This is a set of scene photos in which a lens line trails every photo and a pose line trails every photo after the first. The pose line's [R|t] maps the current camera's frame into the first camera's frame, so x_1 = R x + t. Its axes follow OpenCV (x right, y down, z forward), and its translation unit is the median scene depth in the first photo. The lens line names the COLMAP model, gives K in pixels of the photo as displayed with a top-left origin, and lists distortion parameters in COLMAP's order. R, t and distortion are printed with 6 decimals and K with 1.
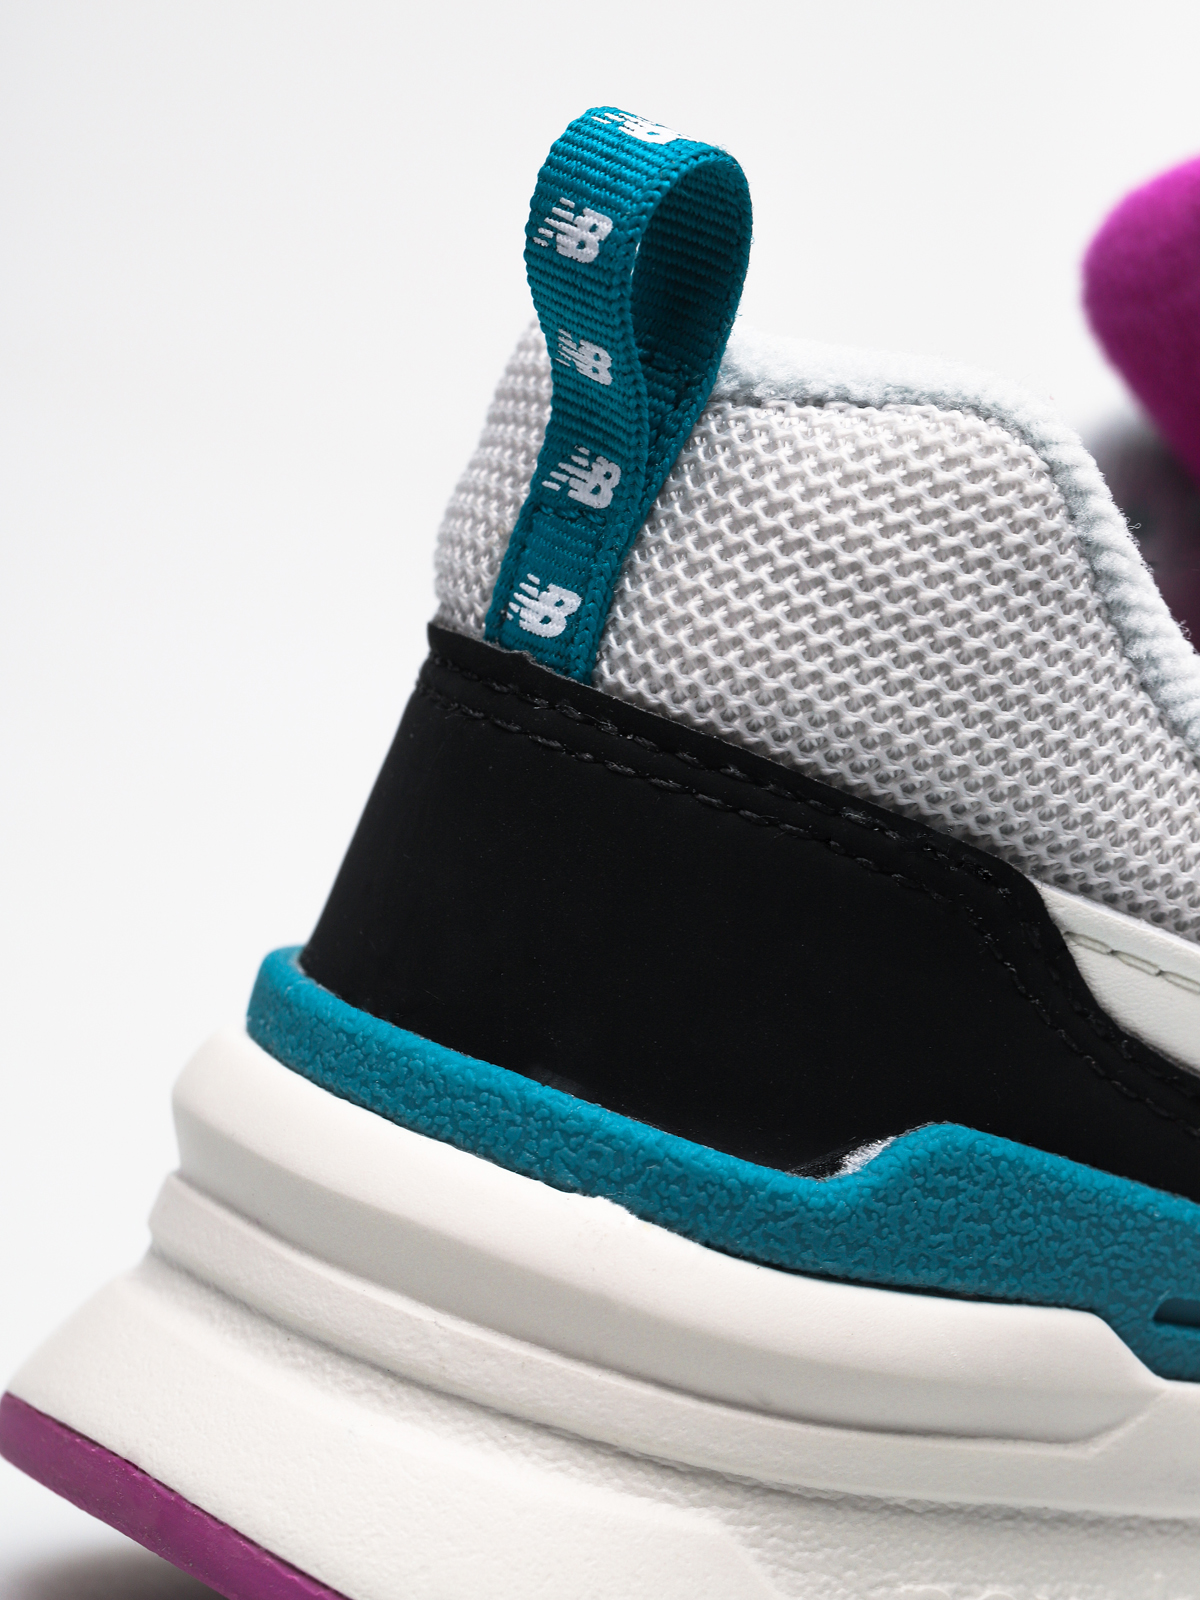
lens RADIAL K [[6707.9, 0, 602.1], [0, 6707.9, 802.1], [0, 0, 1]] dist [0.232454, 0.000000]
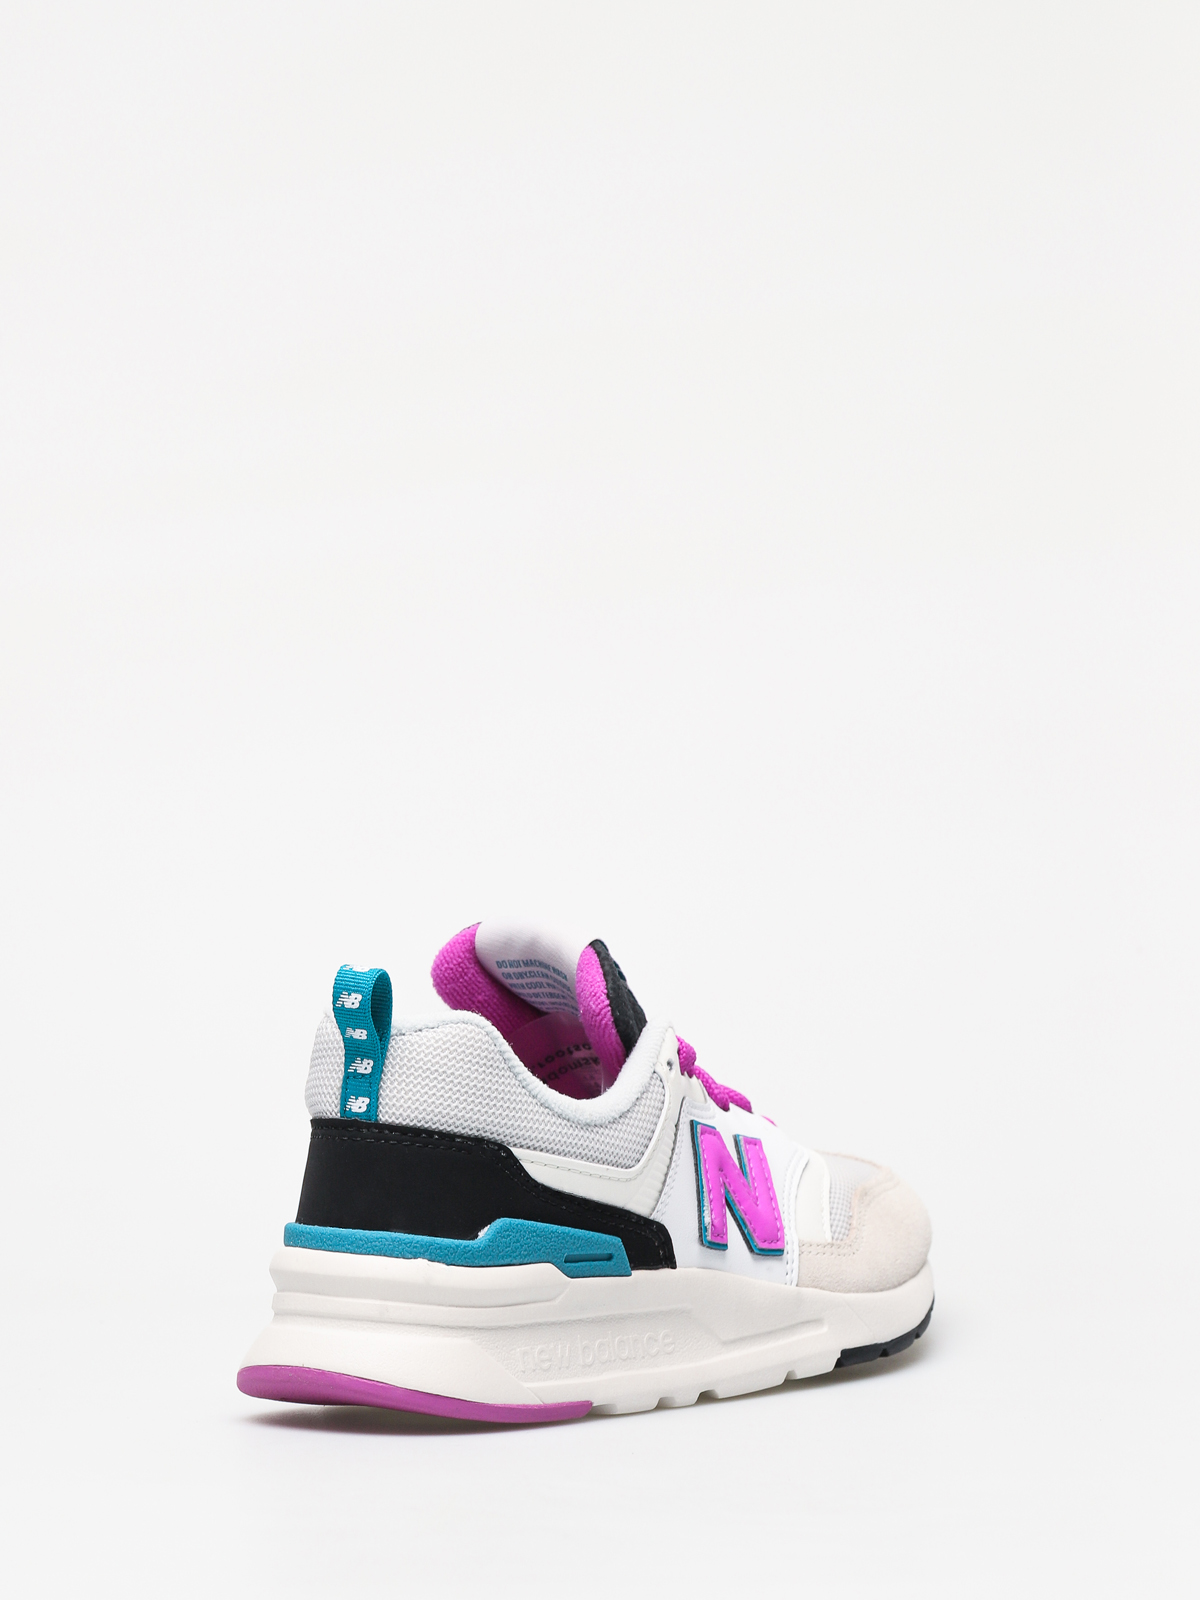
lens RADIAL K [[6707.9, 0, 599.7], [0, 6707.9, 800.8], [0, 0, 1]] dist [0.232454, 0.000000]
pose [[0.951235, -0.221096, 0.215102, -0.620339], [0.235683, 0.970816, -0.044382, 0.002960], [-0.199011, 0.092914, 0.975583, -2.526249]]
